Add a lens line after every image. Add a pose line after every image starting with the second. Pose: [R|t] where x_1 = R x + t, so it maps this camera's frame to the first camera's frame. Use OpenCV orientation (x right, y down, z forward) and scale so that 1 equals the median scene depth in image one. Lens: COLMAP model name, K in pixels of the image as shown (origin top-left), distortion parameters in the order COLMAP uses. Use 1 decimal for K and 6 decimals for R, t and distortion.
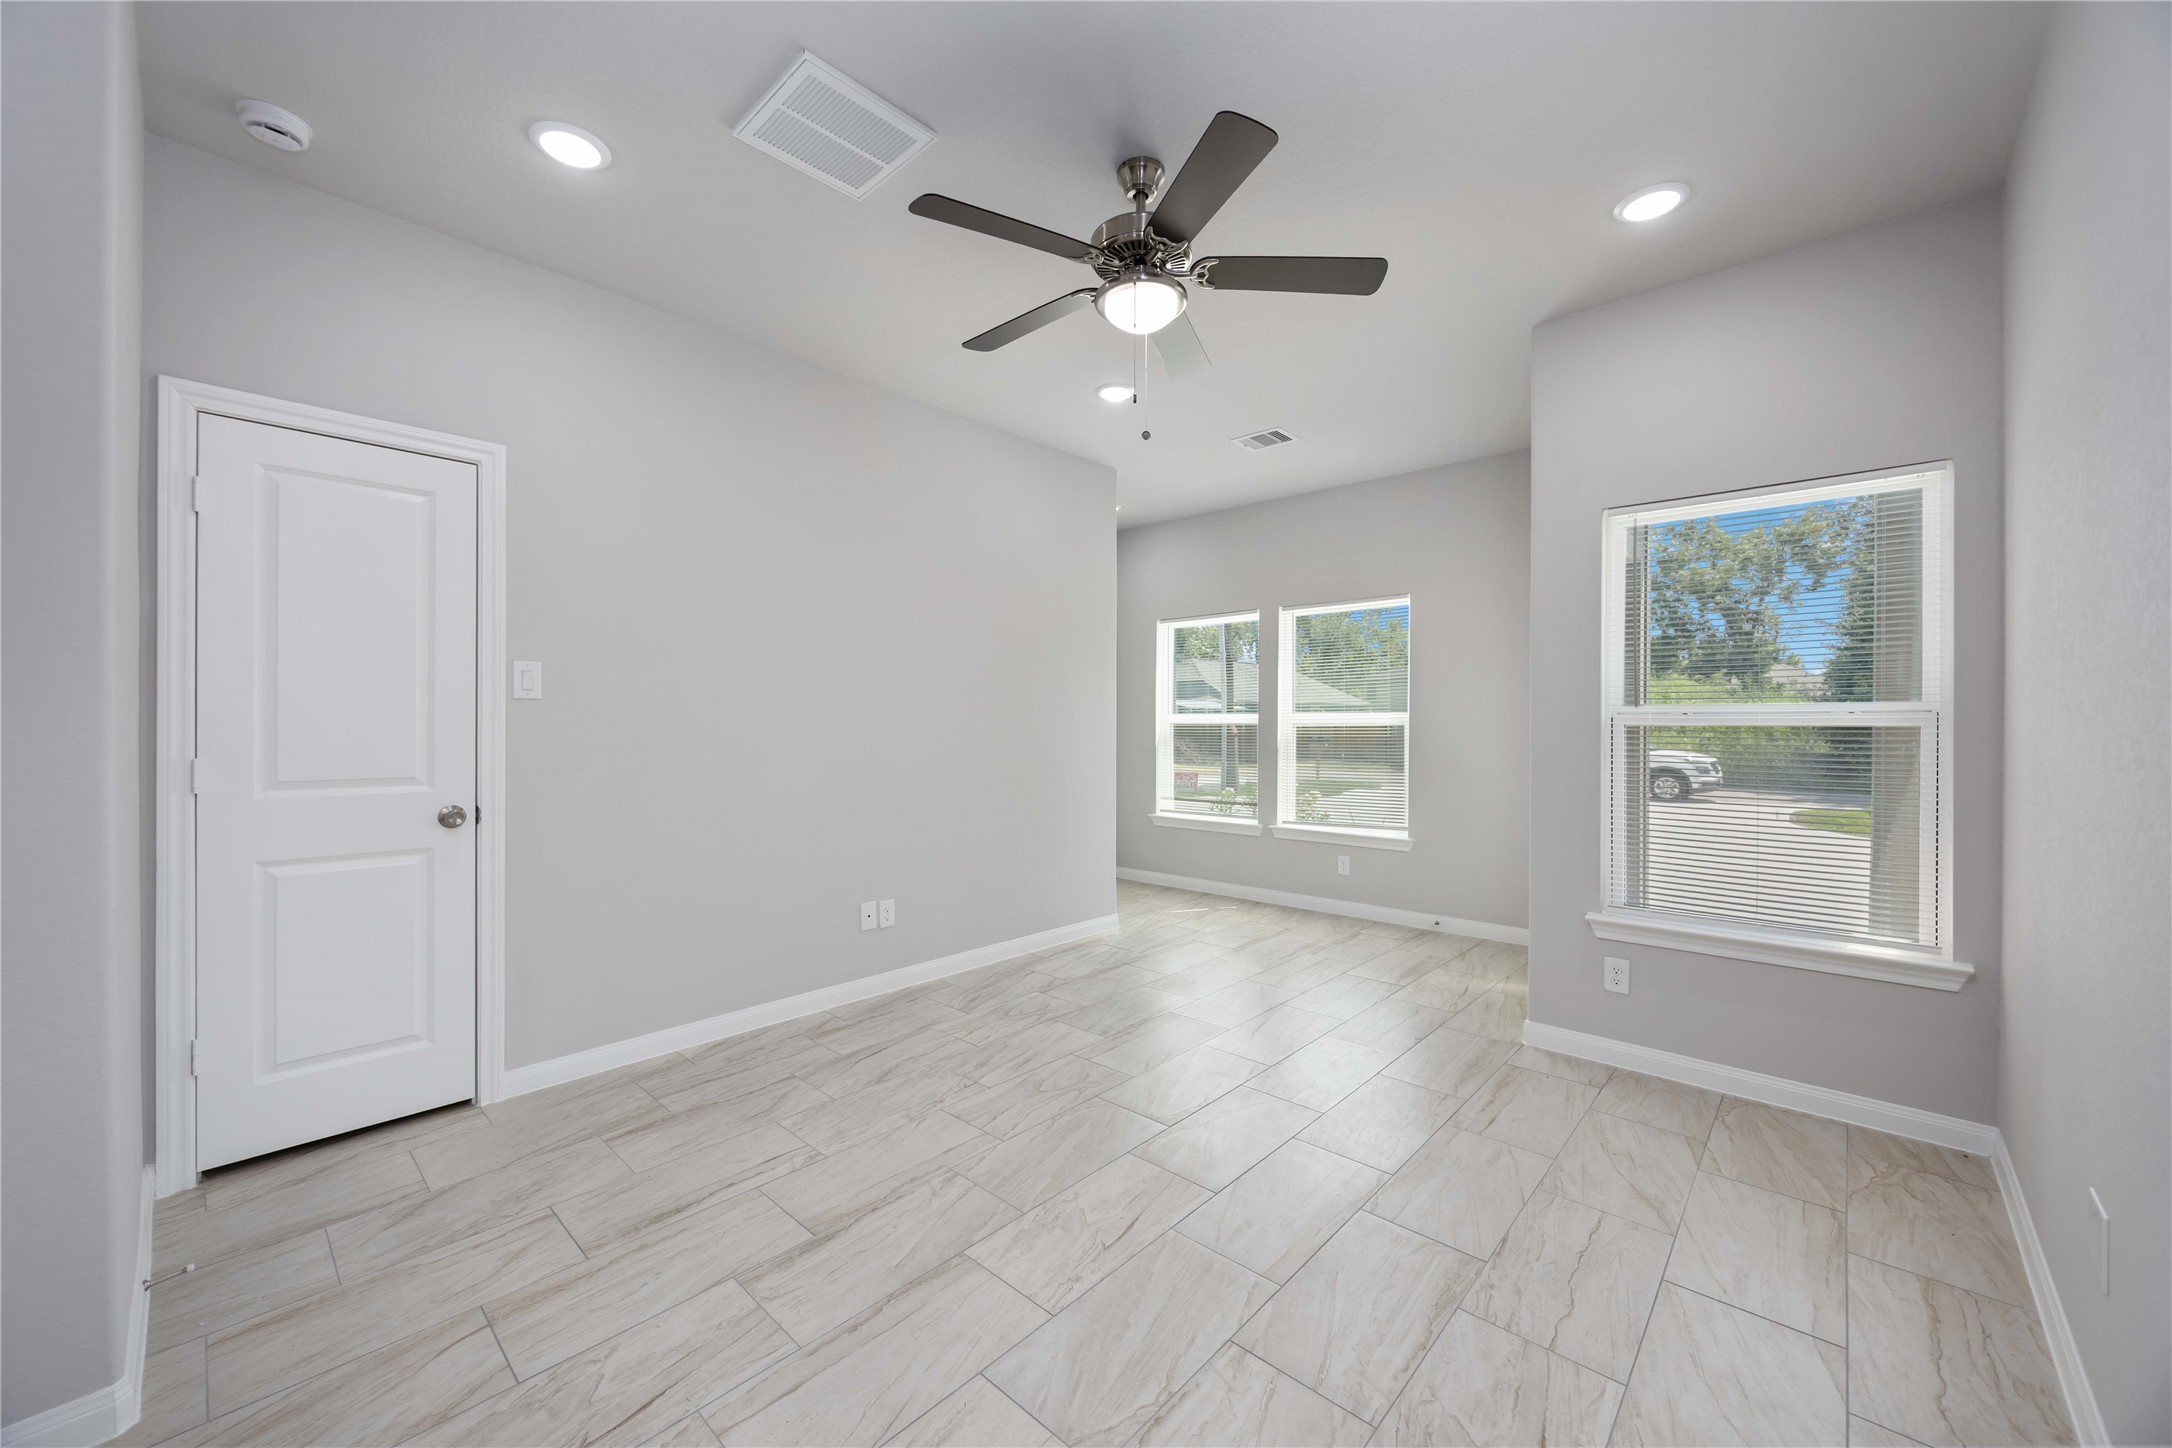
lens RADIAL K [[824.1, 0, 1066.4], [0, 824.1, 725.4], [0, 0, 1]] dist [-0.001570, -0.000063]
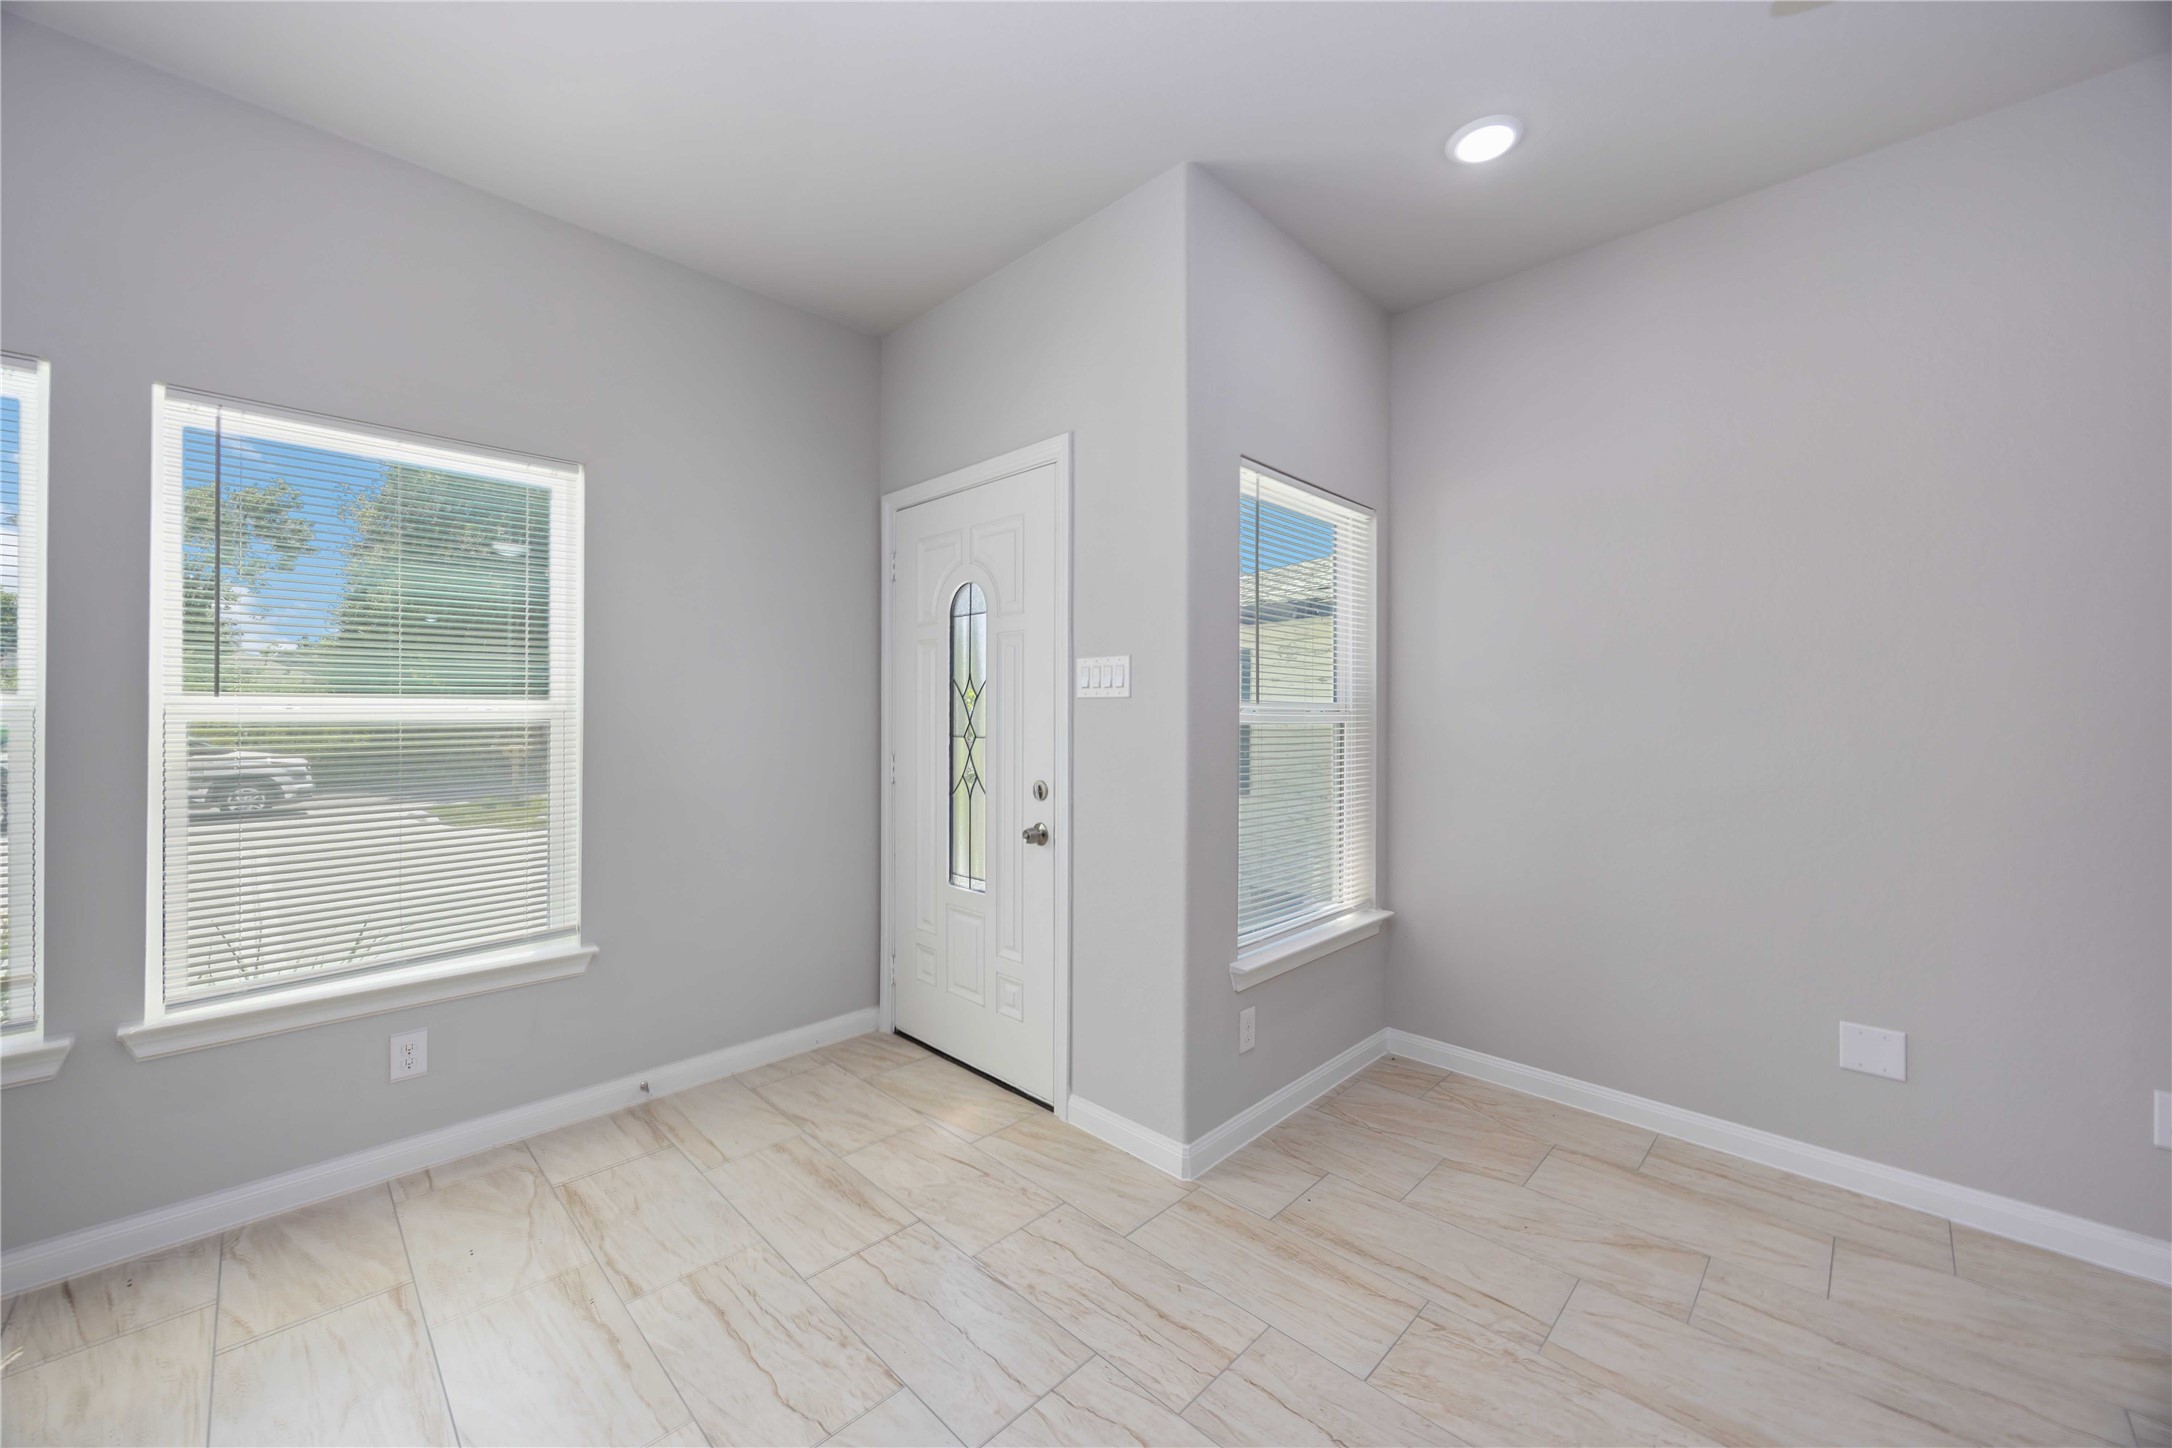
lens RADIAL K [[824.1, 0, 1090.1], [0, 824.1, 722.6], [0, 0, 1]] dist [-0.001570, -0.000063]
pose [[0.007624, -0.007443, 0.999943, -0.155795], [0.001293, 0.999972, 0.007433, -0.008435], [-0.999970, 0.001236, 0.007633, 1.192603]]
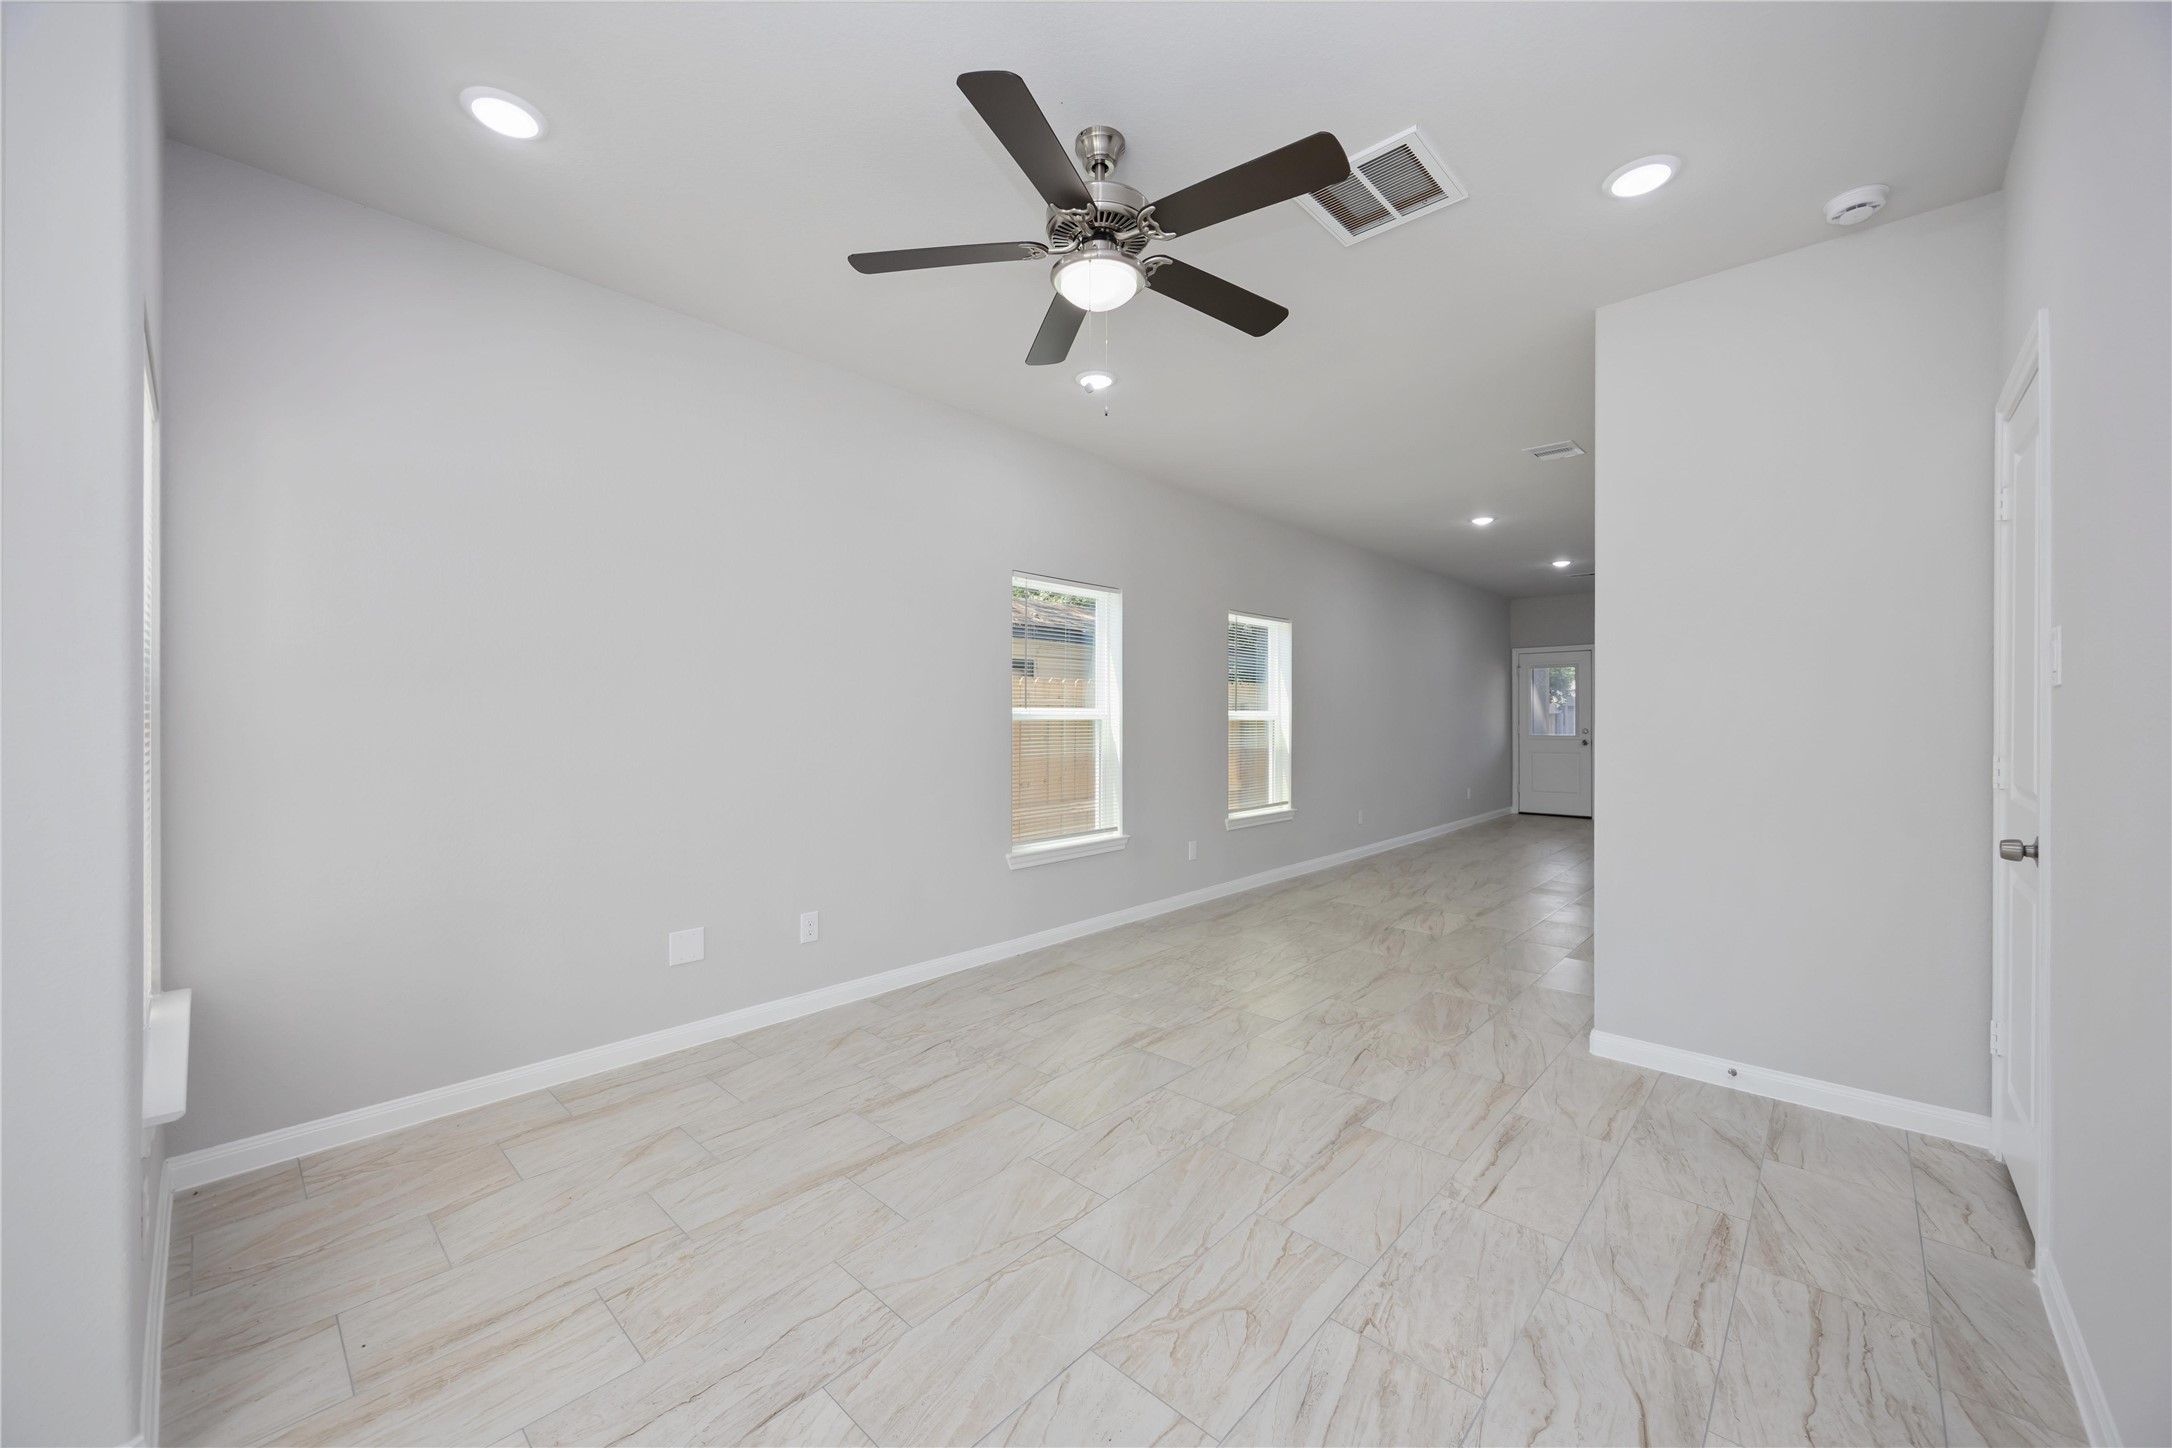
lens RADIAL K [[824.1, 0, 1088.5], [0, 824.1, 713.1], [0, 0, 1]] dist [-0.001570, -0.000063]
pose [[-0.999798, -0.000034, -0.020108, 0.096203], [-0.000051, 1.000000, 0.000867, -0.009434], [0.020108, 0.000868, -0.999797, 1.578339]]
